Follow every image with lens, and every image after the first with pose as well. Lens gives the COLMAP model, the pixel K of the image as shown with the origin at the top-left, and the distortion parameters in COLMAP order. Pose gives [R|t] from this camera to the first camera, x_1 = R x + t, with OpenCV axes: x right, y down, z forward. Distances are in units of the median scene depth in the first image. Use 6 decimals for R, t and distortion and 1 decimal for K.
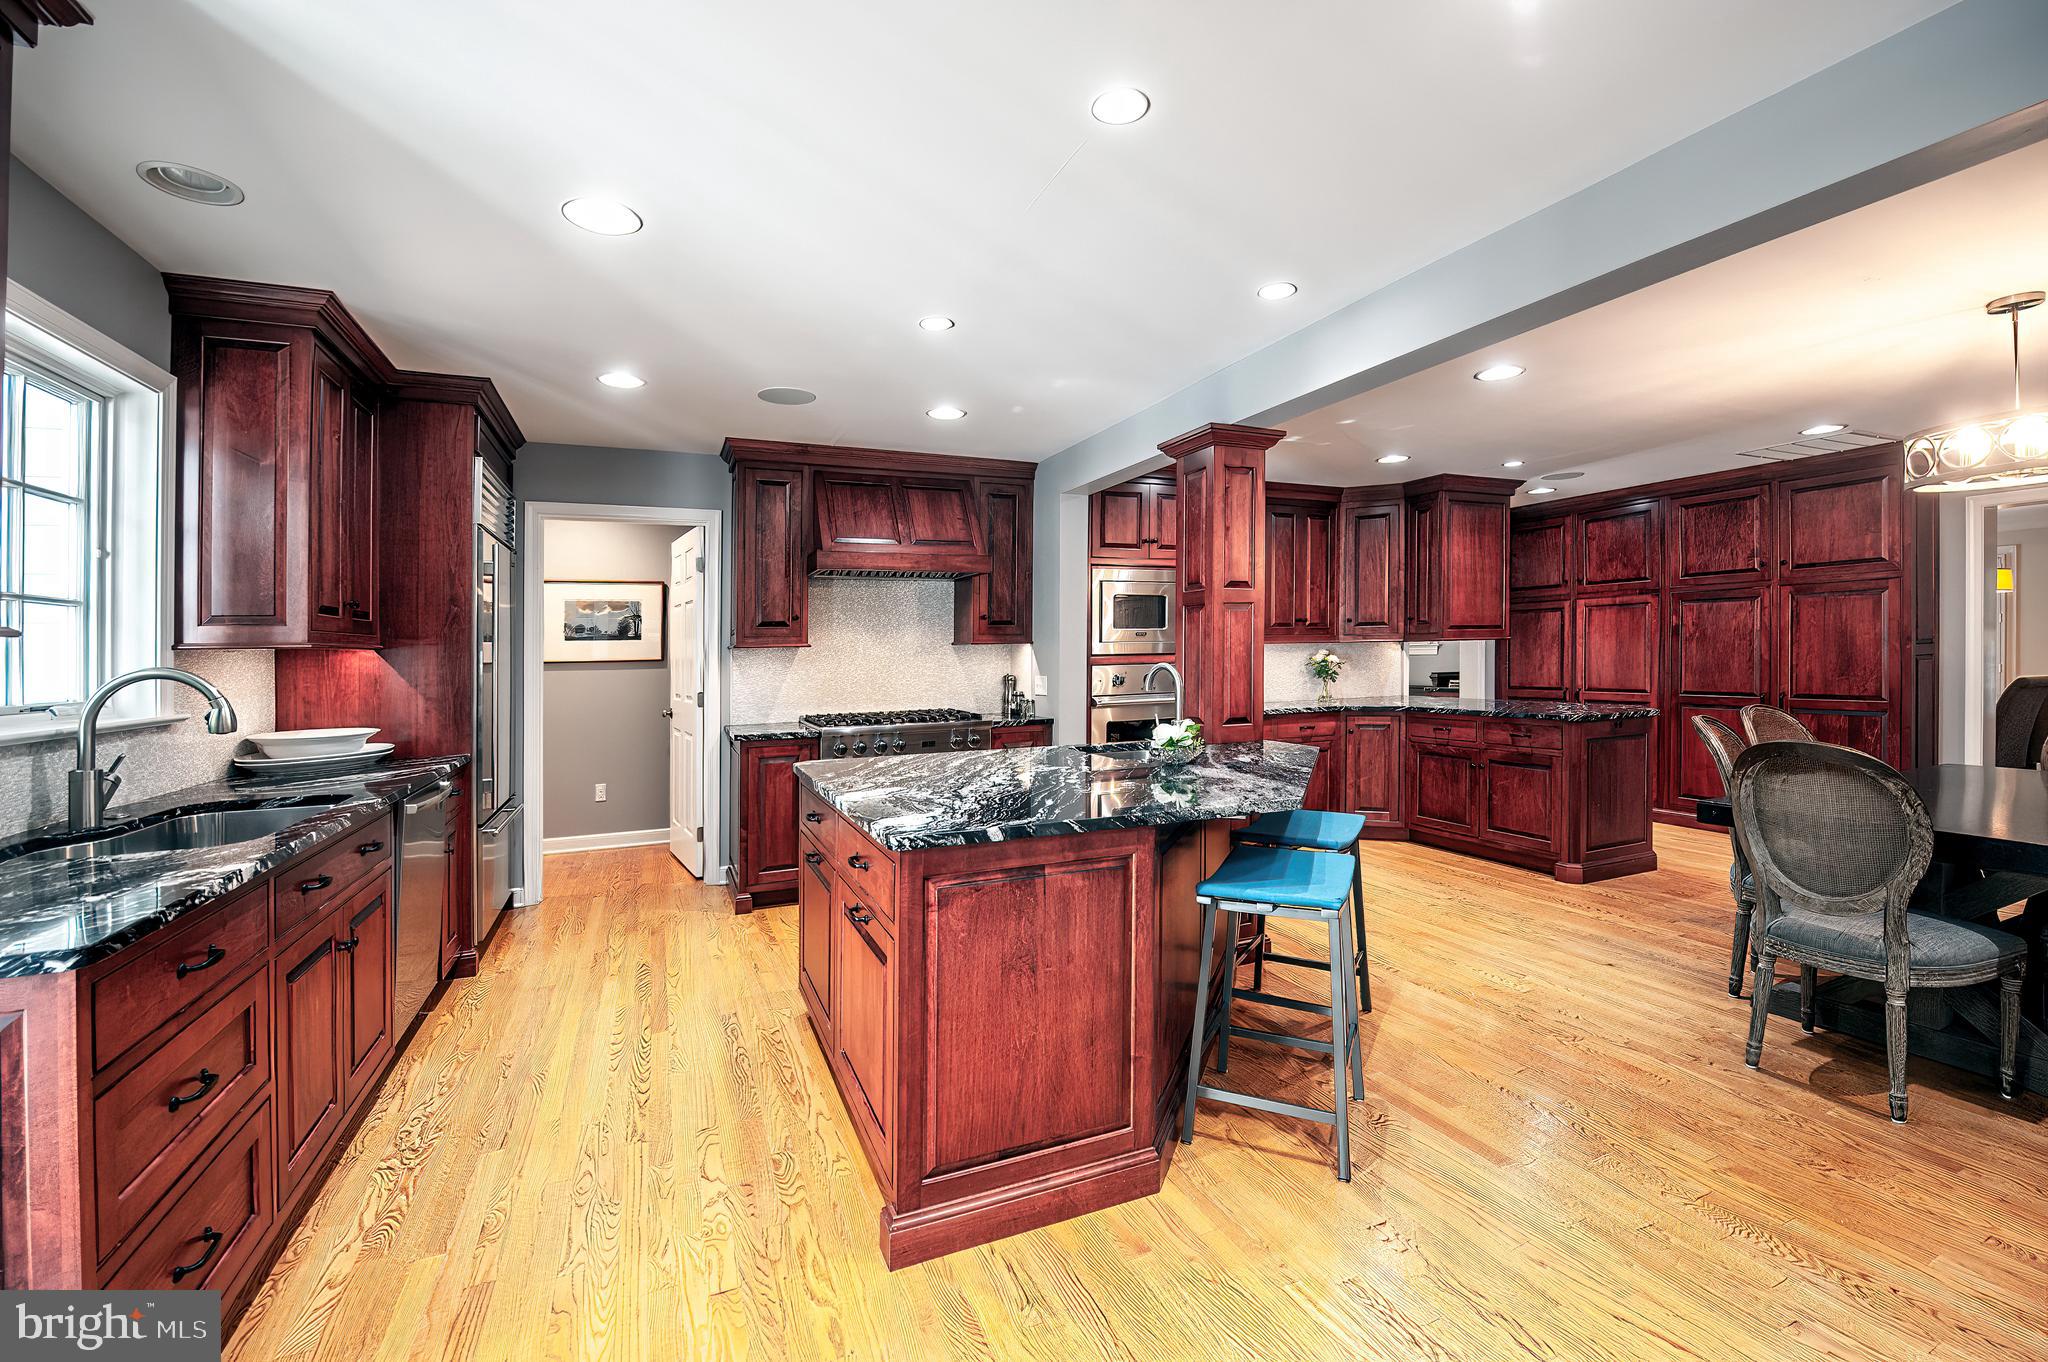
lens RADIAL K [[838.5, 0, 1017.7], [0, 838.5, 621.2], [0, 0, 1]] dist [-0.011938, -0.001703]
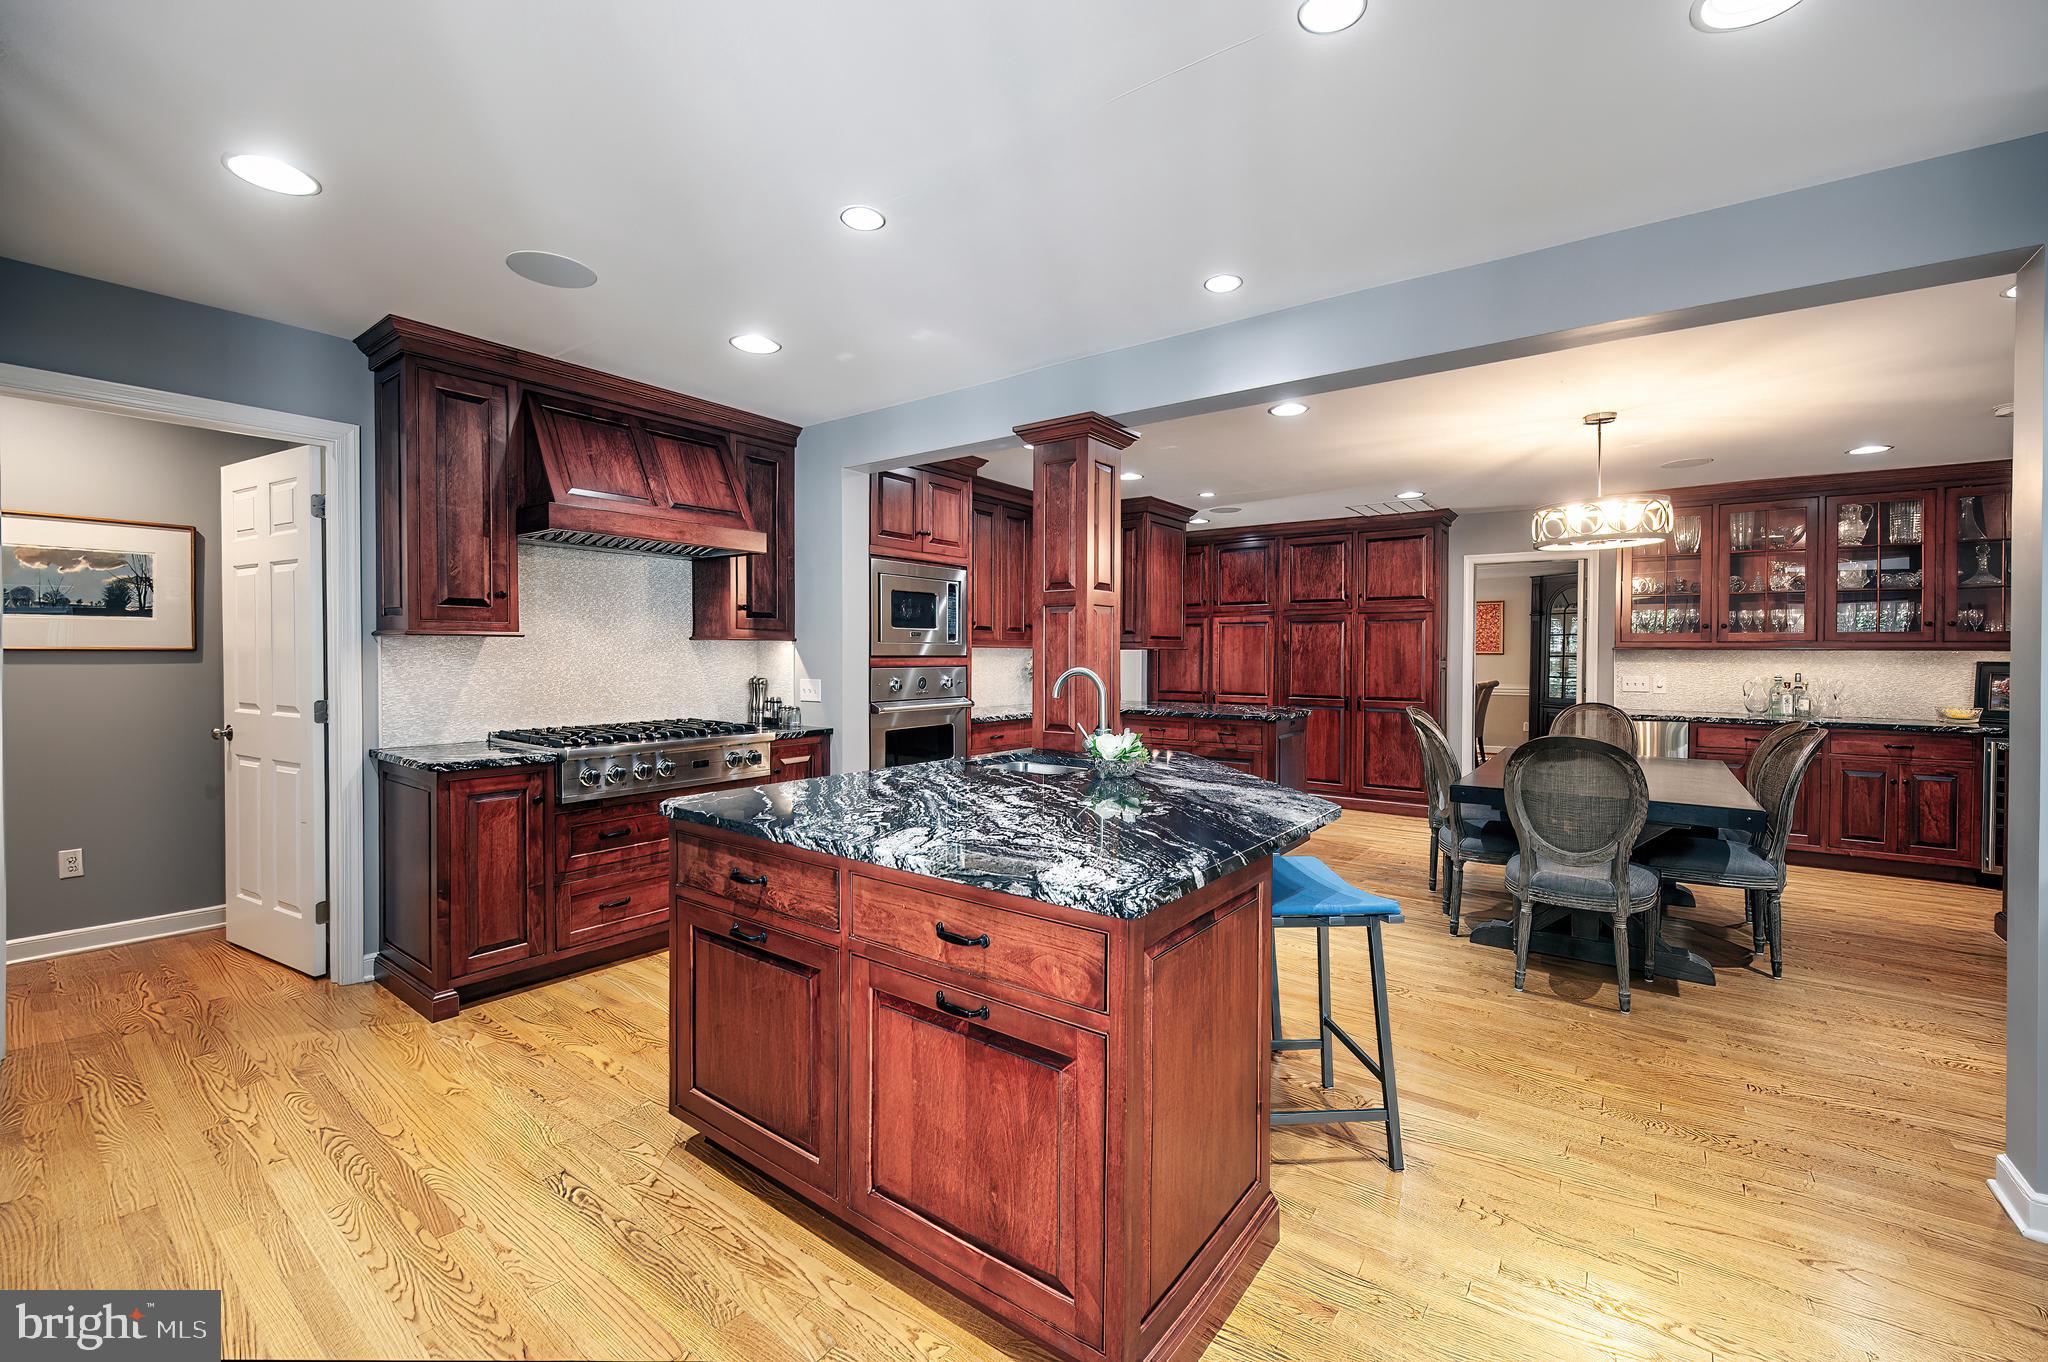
lens RADIAL K [[838.5, 0, 1027.1], [0, 838.5, 676.0], [0, 0, 1]] dist [-0.011938, -0.001703]
pose [[0.865828, 0.008699, 0.500266, -0.219366], [-0.039986, 0.997854, 0.051855, 0.009230], [-0.498741, -0.064901, 0.864318, 0.154217]]
